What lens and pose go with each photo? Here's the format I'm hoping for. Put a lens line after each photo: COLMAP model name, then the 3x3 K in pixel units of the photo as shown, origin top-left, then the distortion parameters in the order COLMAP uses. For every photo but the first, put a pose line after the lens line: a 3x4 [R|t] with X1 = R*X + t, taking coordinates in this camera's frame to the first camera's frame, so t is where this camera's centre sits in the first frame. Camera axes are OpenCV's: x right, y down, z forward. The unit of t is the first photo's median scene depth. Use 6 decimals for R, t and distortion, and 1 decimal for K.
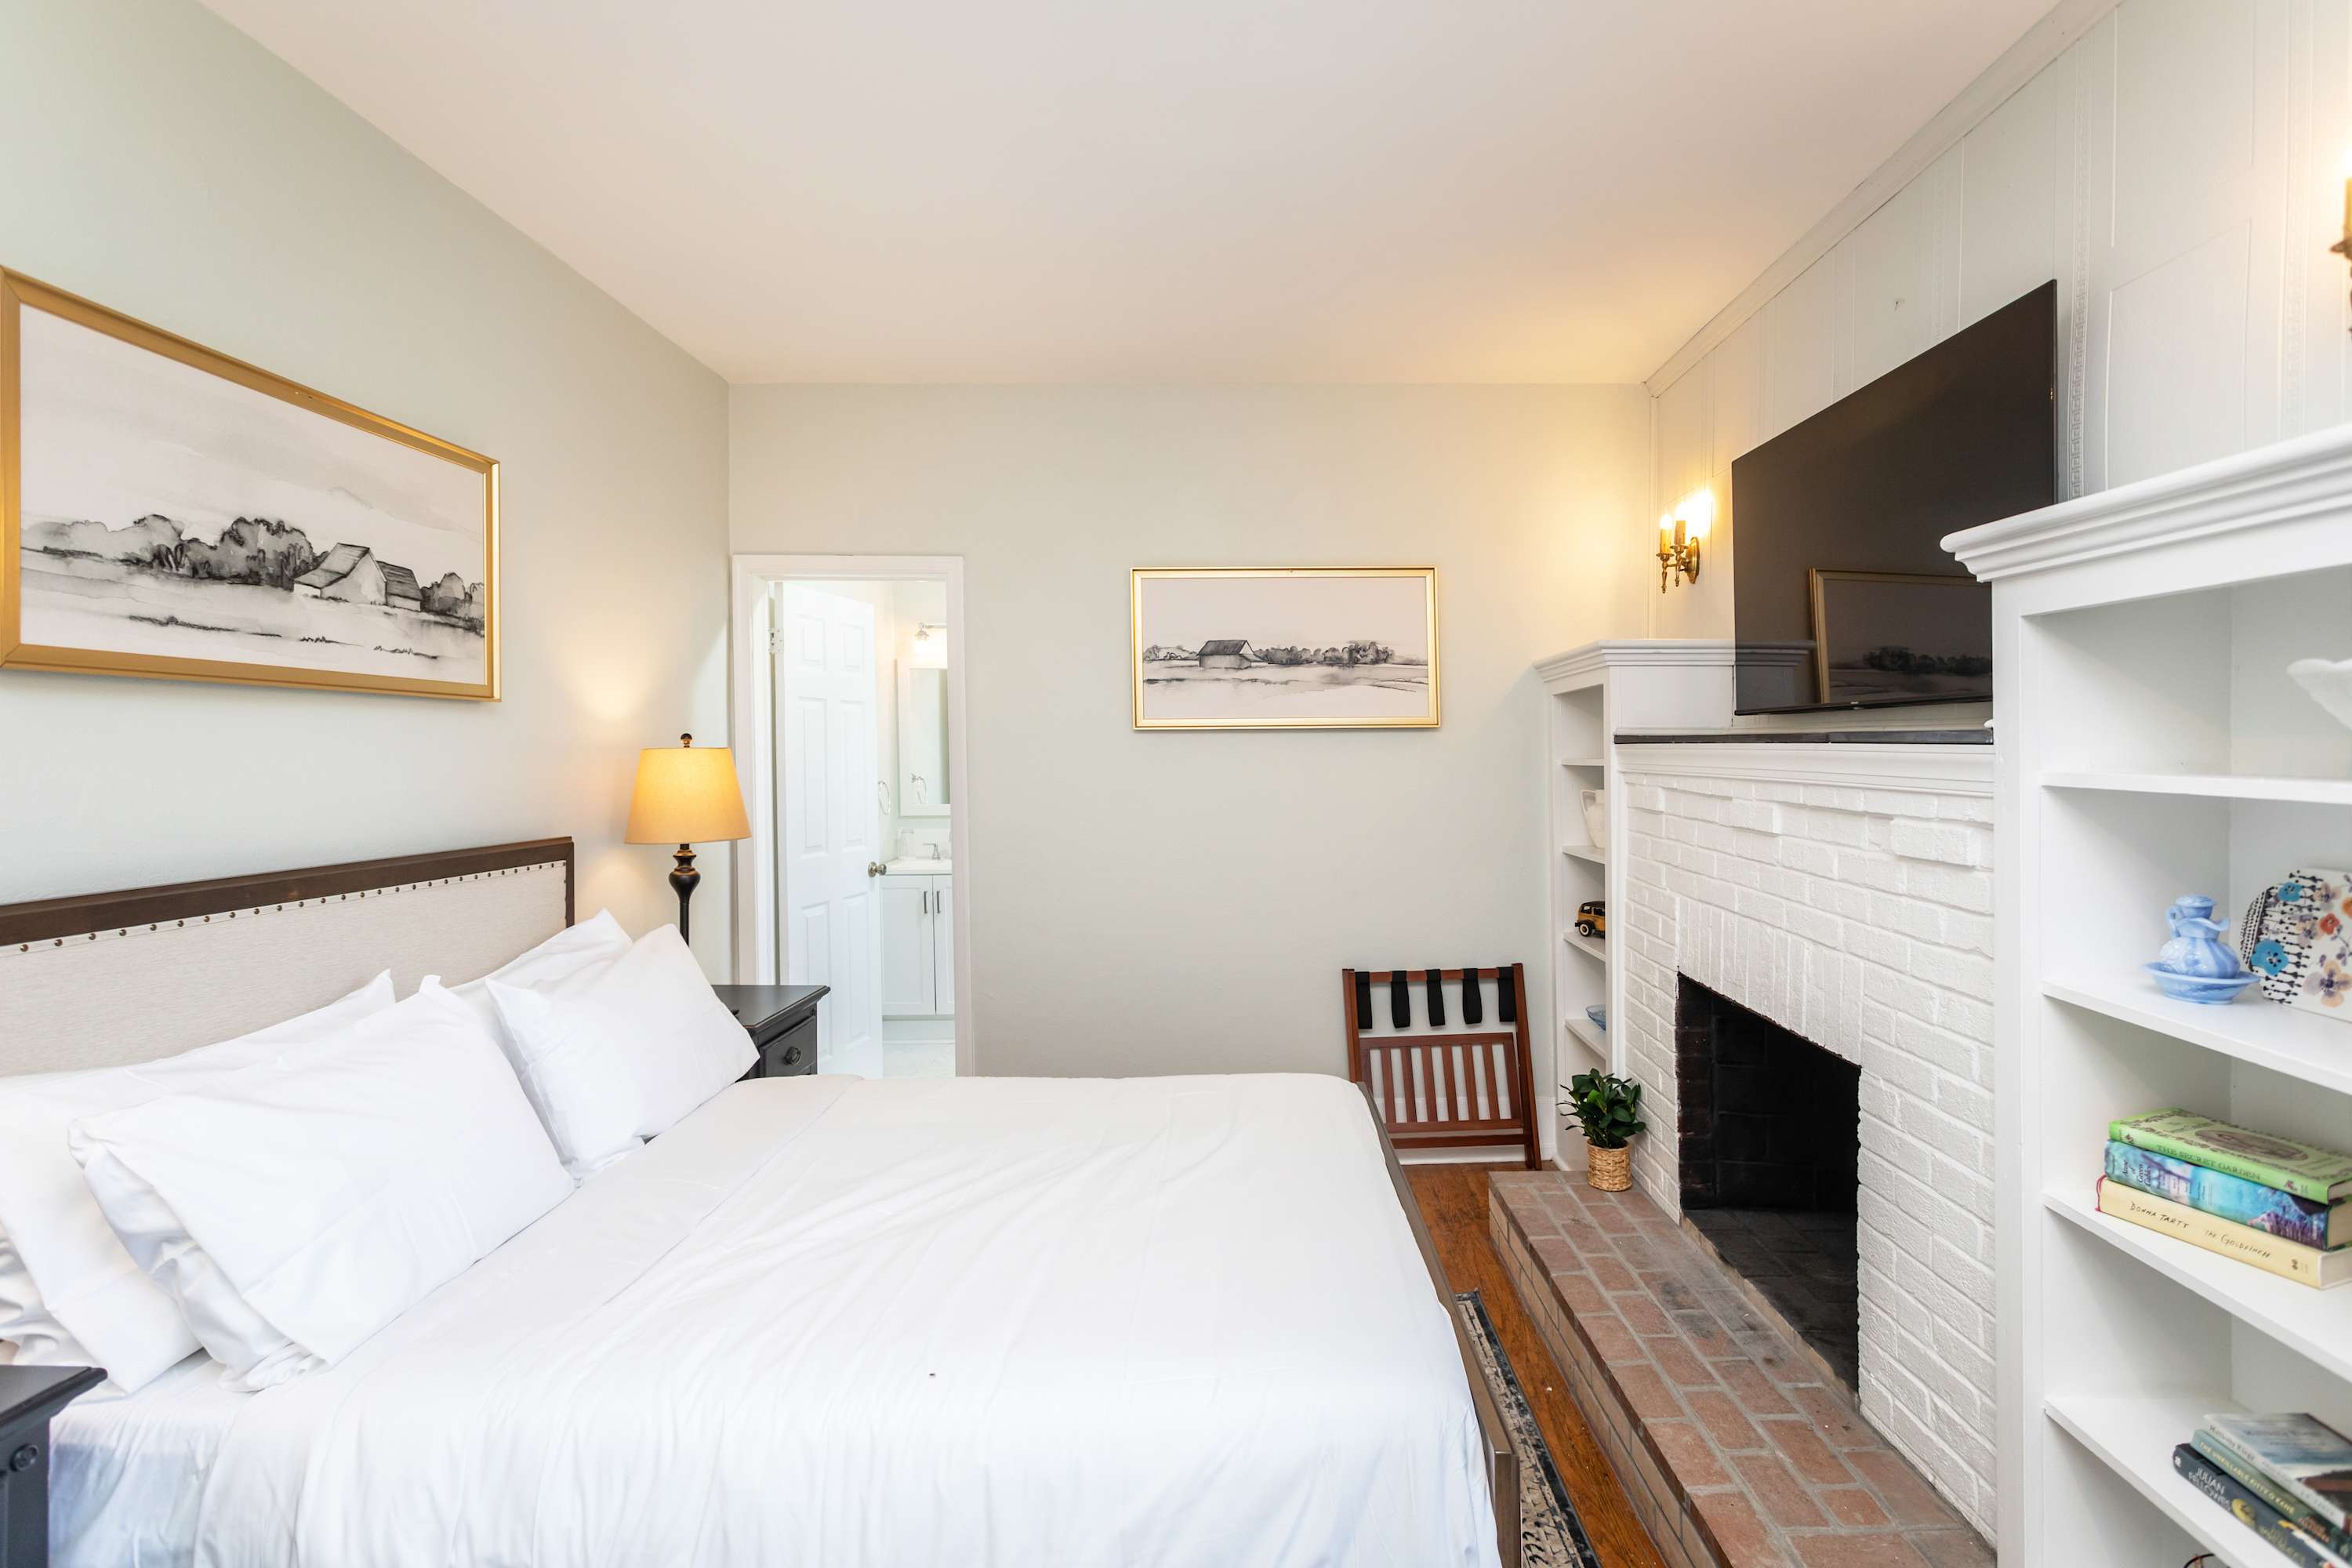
lens RADIAL K [[1140.6, 0, 1250.5], [0, 1140.6, 761.2], [0, 0, 1]] dist [0.004093, 0.000902]
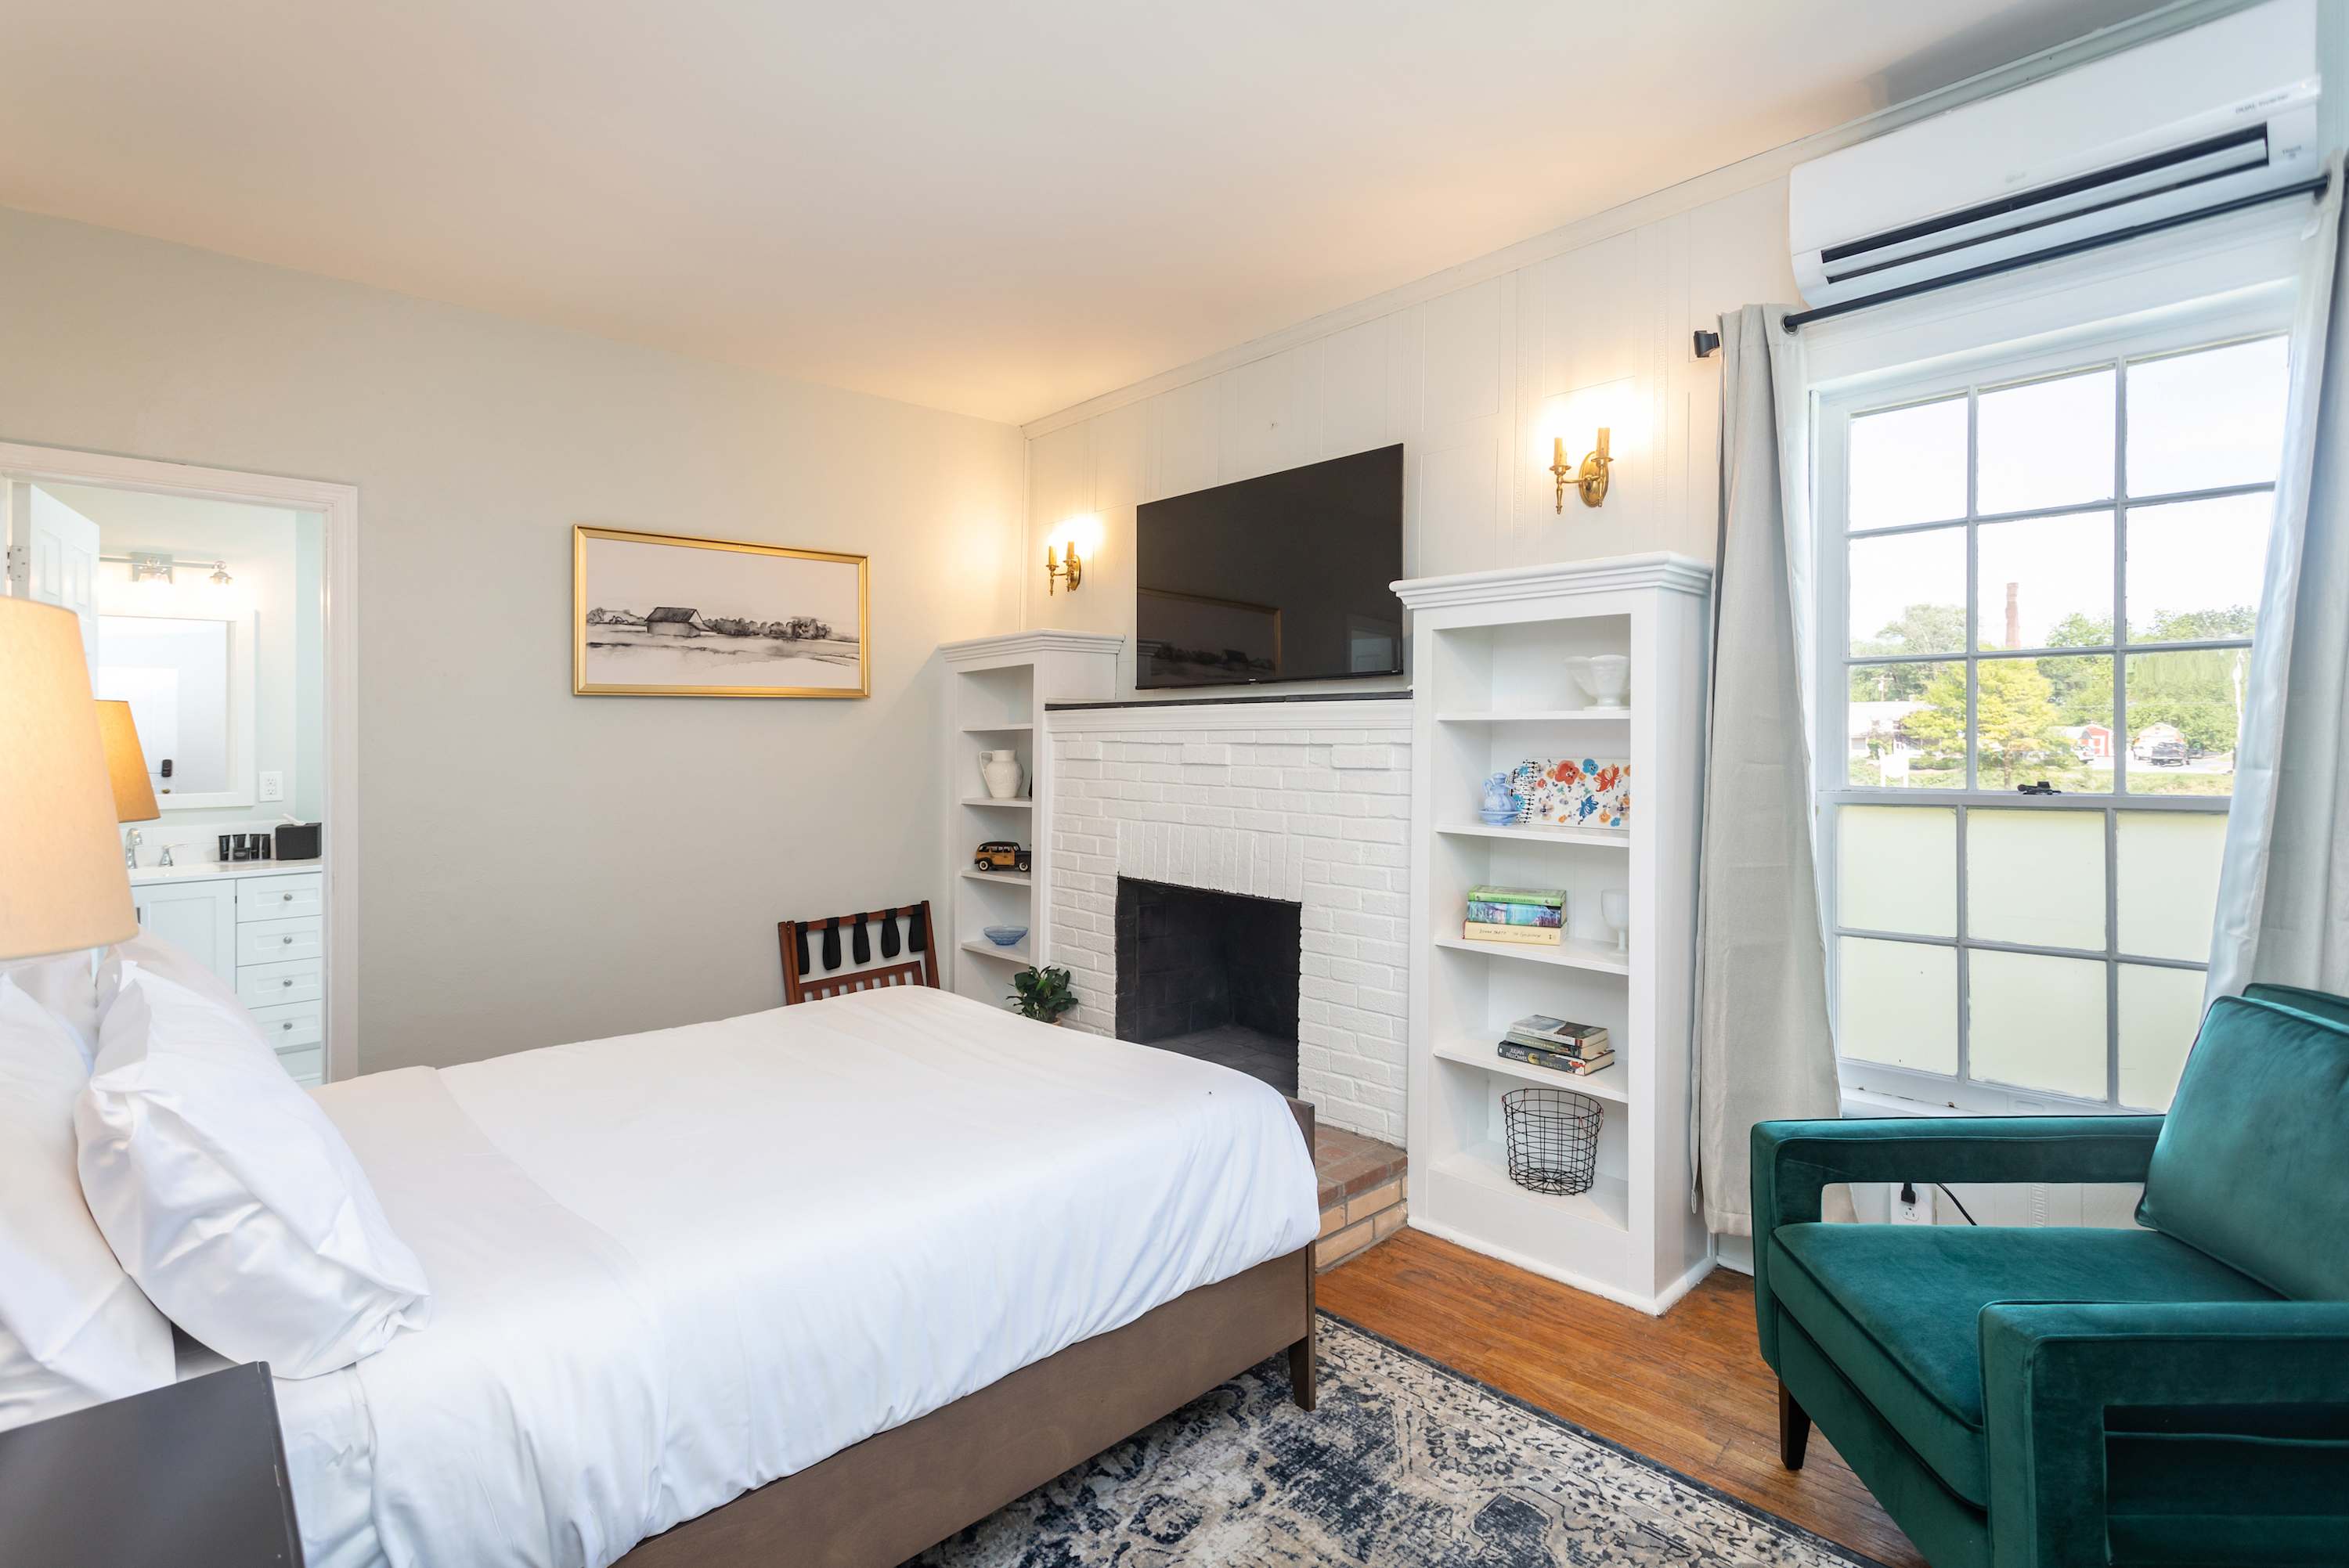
lens RADIAL K [[1121.2, 0, 1178.3], [0, 1121.2, 762.0], [0, 0, 1]] dist [0.000471, 0.000766]
pose [[0.756248, -0.018439, 0.654025, -0.635160], [0.014043, 0.999830, 0.011951, 0.047576], [-0.654134, 0.000147, 0.756379, -0.088459]]
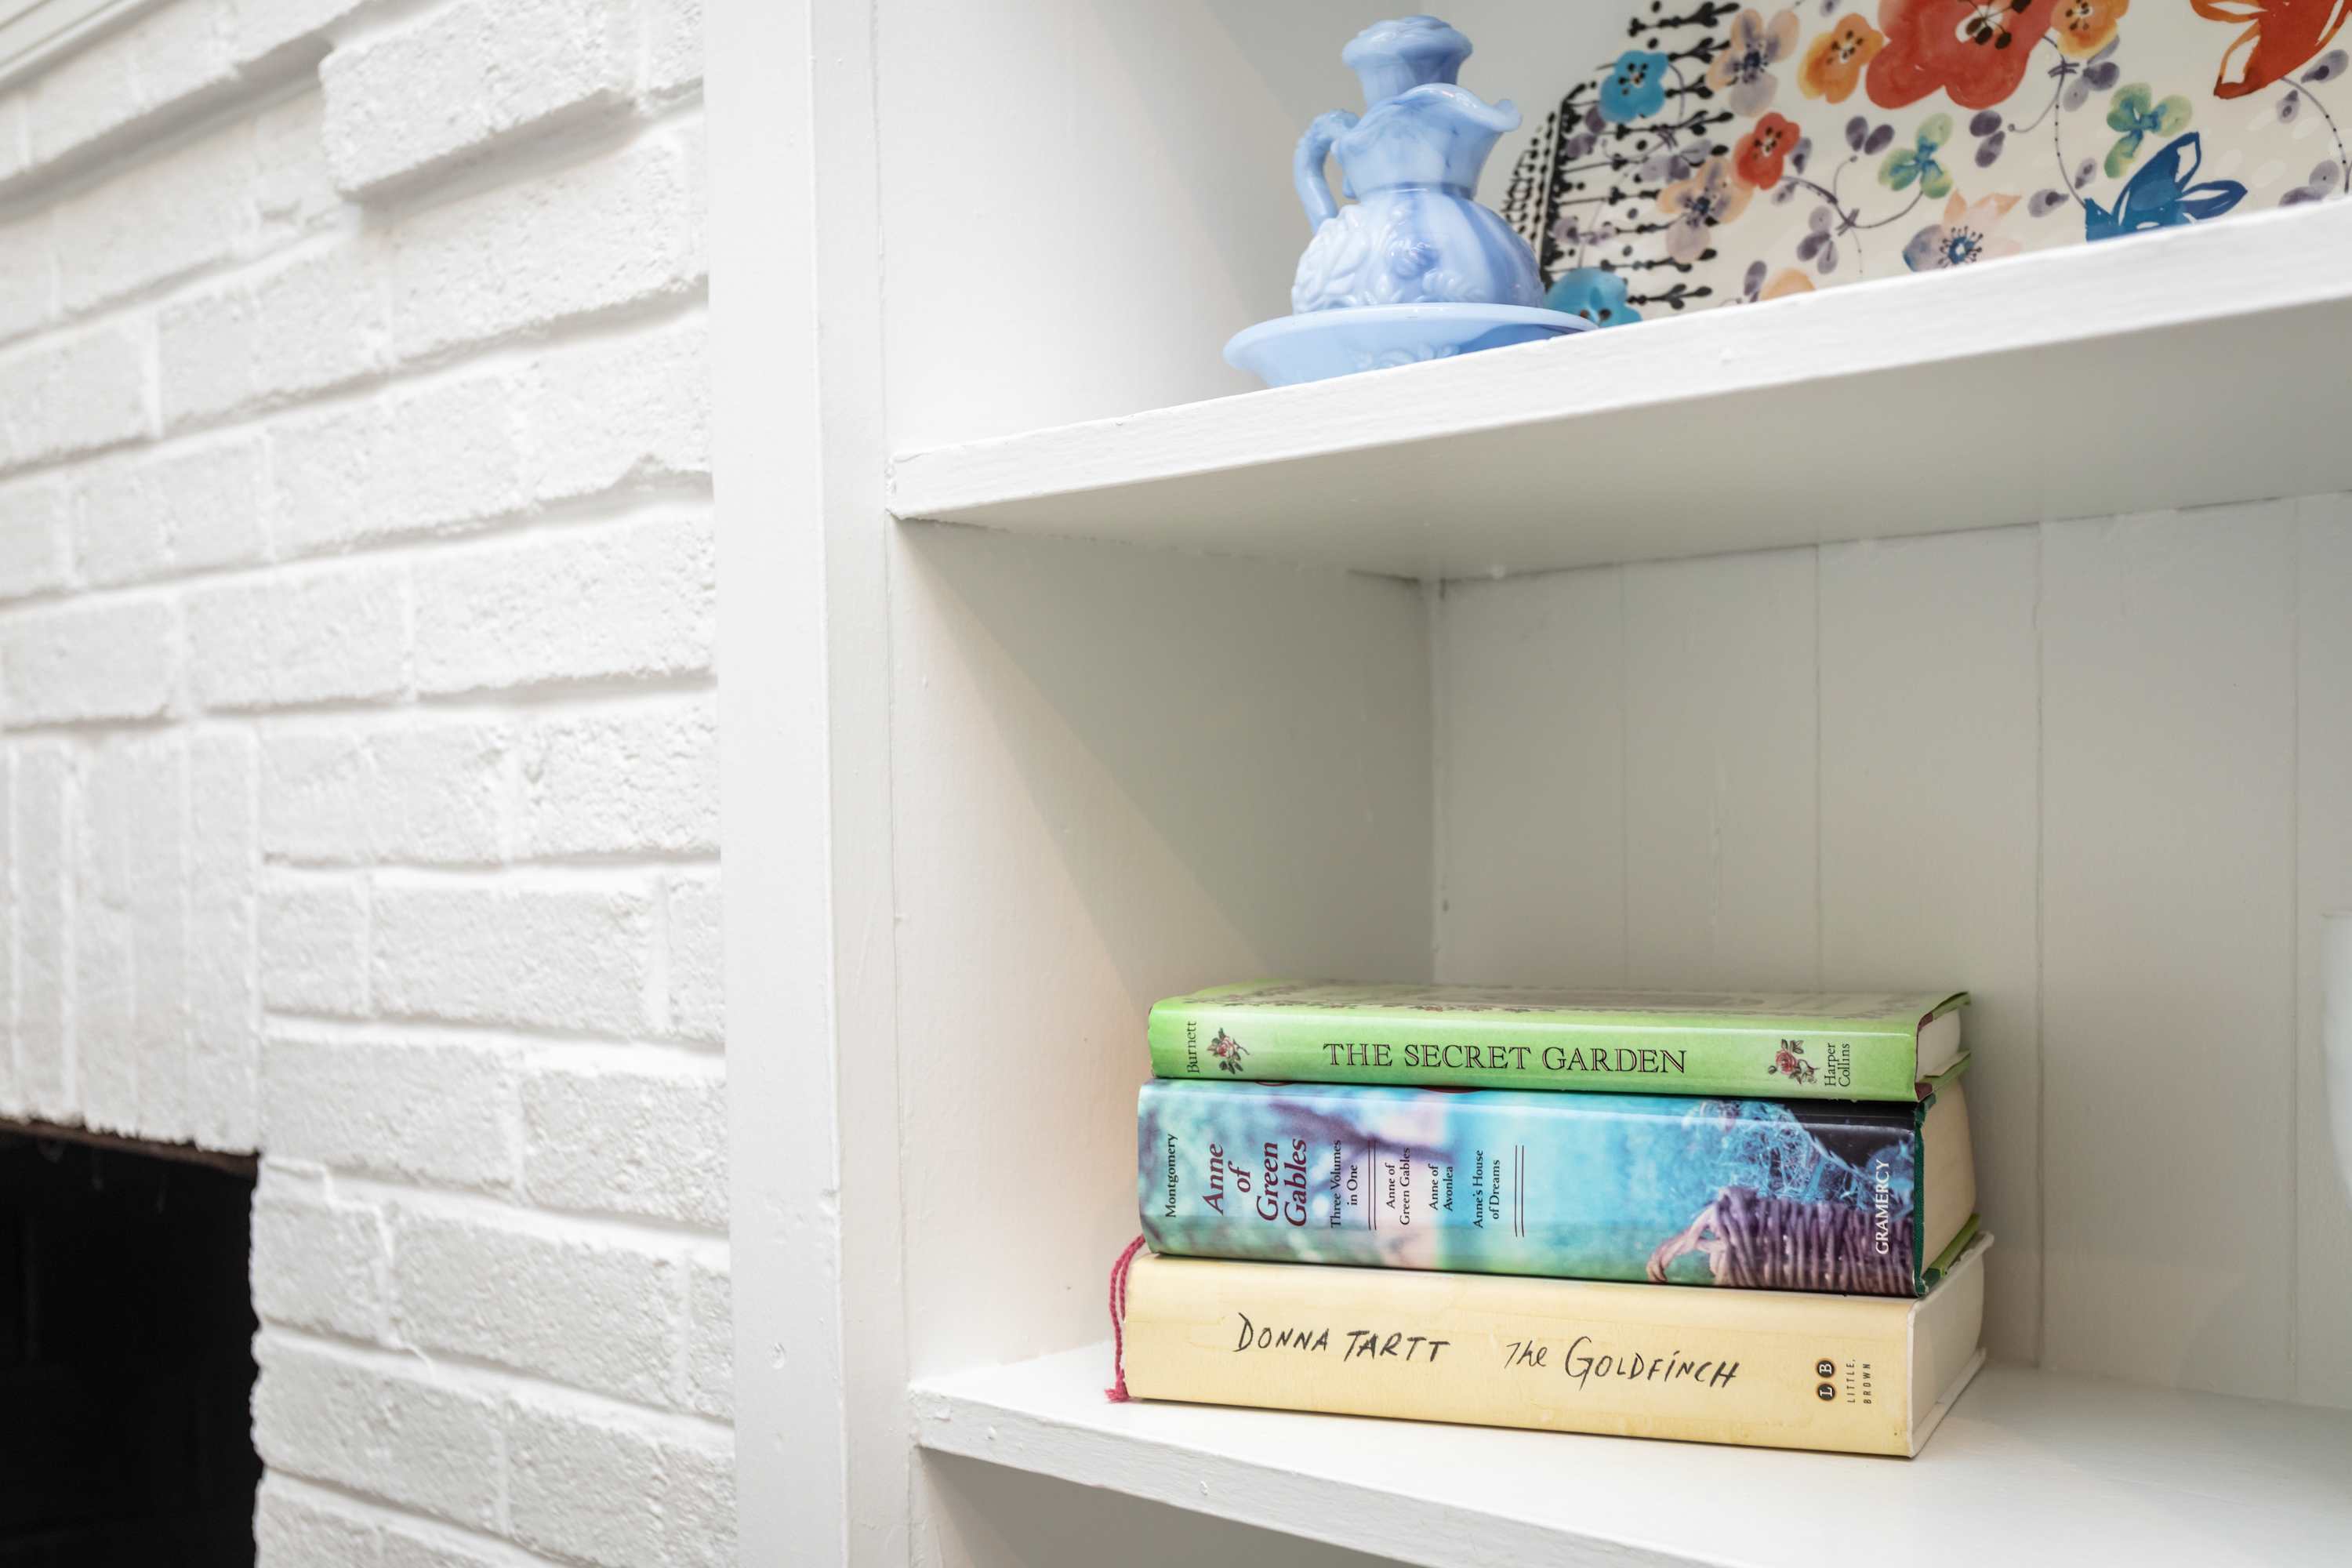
lens RADIAL K [[2665.7, 0, 1175.5], [0, 2665.7, 933.2], [0, 0, 1]] dist [0.013249, 0.009246]
pose [[0.723823, -0.029421, 0.689358, 0.281213], [0.022078, 0.999566, 0.019479, 0.213290], [-0.689632, 0.001120, 0.724159, 0.444612]]
